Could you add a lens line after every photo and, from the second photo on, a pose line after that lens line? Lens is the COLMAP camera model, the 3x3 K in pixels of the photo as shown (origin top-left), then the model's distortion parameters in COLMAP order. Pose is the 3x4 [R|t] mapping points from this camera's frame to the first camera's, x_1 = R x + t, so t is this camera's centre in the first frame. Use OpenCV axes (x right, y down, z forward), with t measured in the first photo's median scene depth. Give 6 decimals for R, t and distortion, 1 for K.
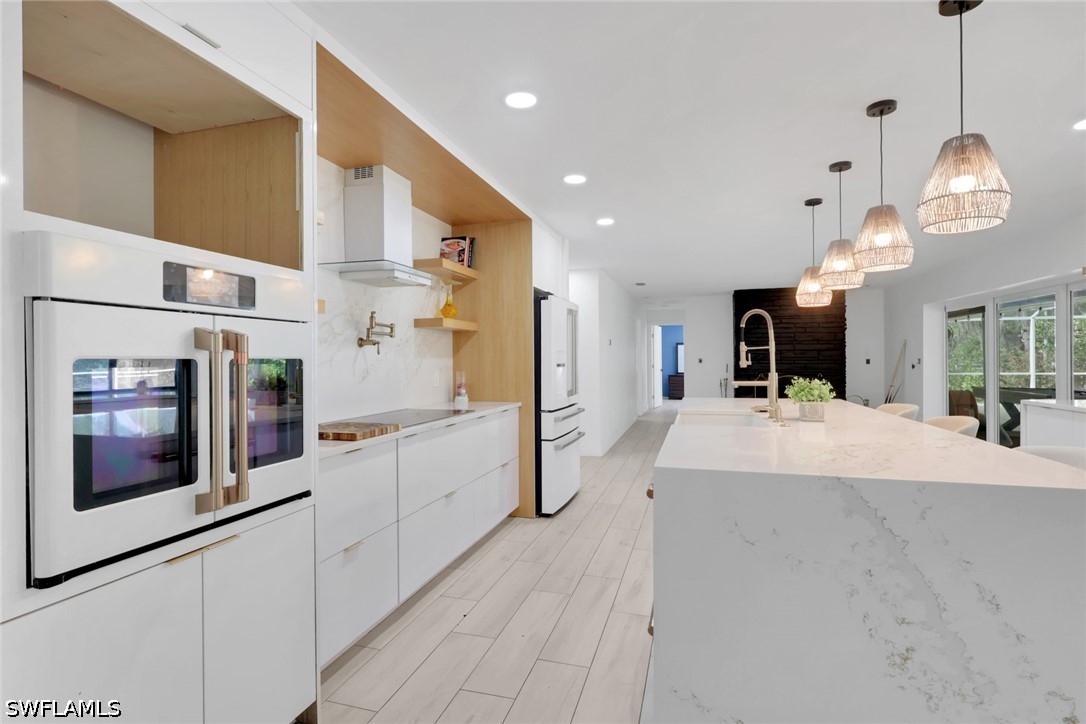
lens RADIAL K [[523.6, 0, 540.6], [0, 523.6, 361.5], [0, 0, 1]] dist [0.001300, 0.000170]
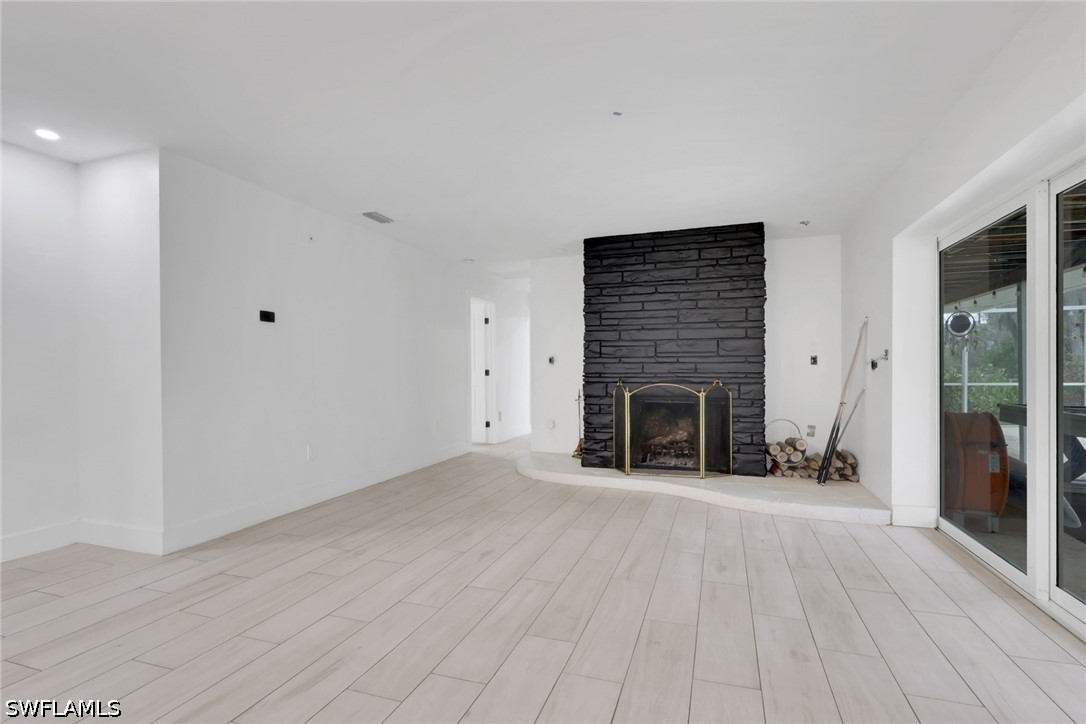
lens RADIAL K [[523.6, 0, 545.0], [0, 523.6, 369.6], [0, 0, 1]] dist [0.001300, 0.000170]
pose [[0.999439, 0.001775, -0.033458, 0.361887], [-0.001956, 0.999984, -0.005394, 0.014962], [0.033448, 0.005456, 0.999426, 0.427338]]
